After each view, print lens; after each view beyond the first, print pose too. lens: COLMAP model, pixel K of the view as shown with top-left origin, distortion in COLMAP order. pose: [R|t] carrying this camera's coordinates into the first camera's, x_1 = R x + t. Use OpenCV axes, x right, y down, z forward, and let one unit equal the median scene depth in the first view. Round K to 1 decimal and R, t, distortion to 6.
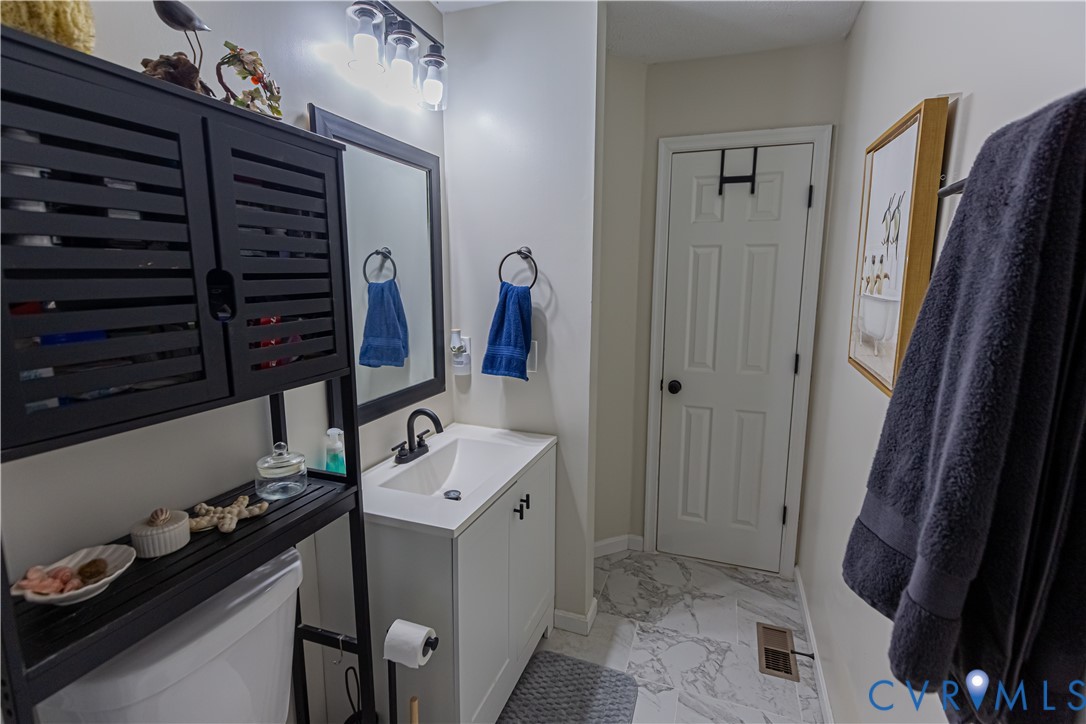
lens RADIAL K [[496.6, 0, 548.0], [0, 496.6, 353.3], [0, 0, 1]] dist [0.003817, 0.000056]
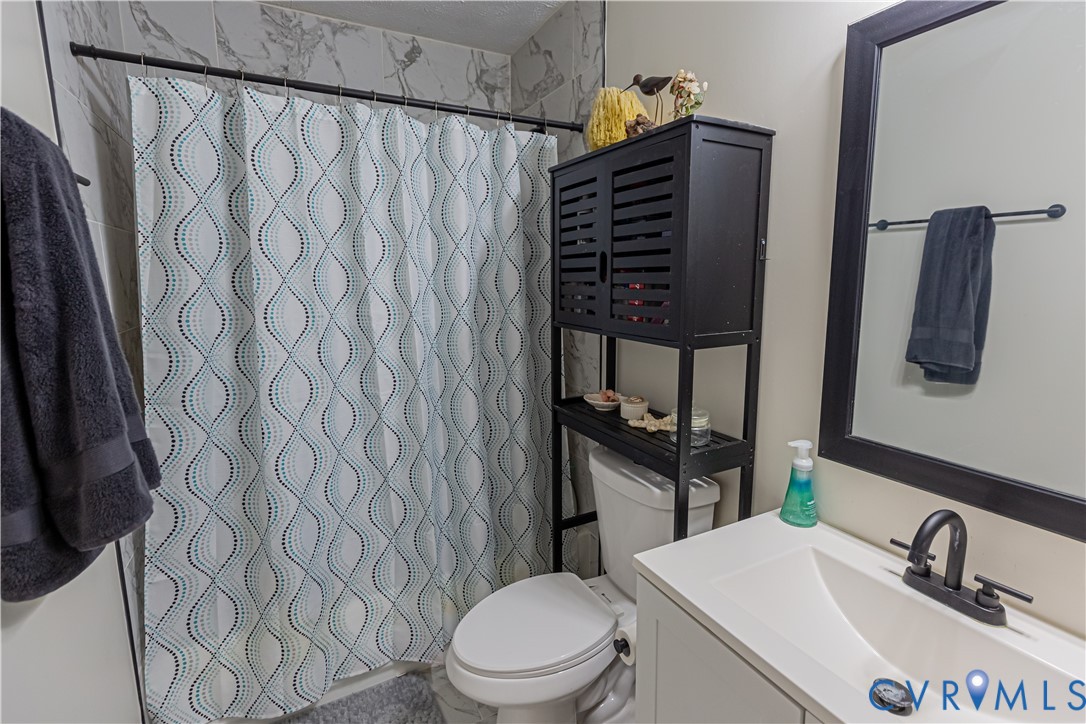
lens RADIAL K [[496.6, 0, 548.0], [0, 496.6, 353.3], [0, 0, 1]] dist [0.003817, 0.000056]
pose [[-0.686765, 0.107403, -0.718901, 0.363536], [-0.106052, 0.963635, 0.245278, -0.119423], [0.719102, 0.244689, -0.650400, 1.067413]]
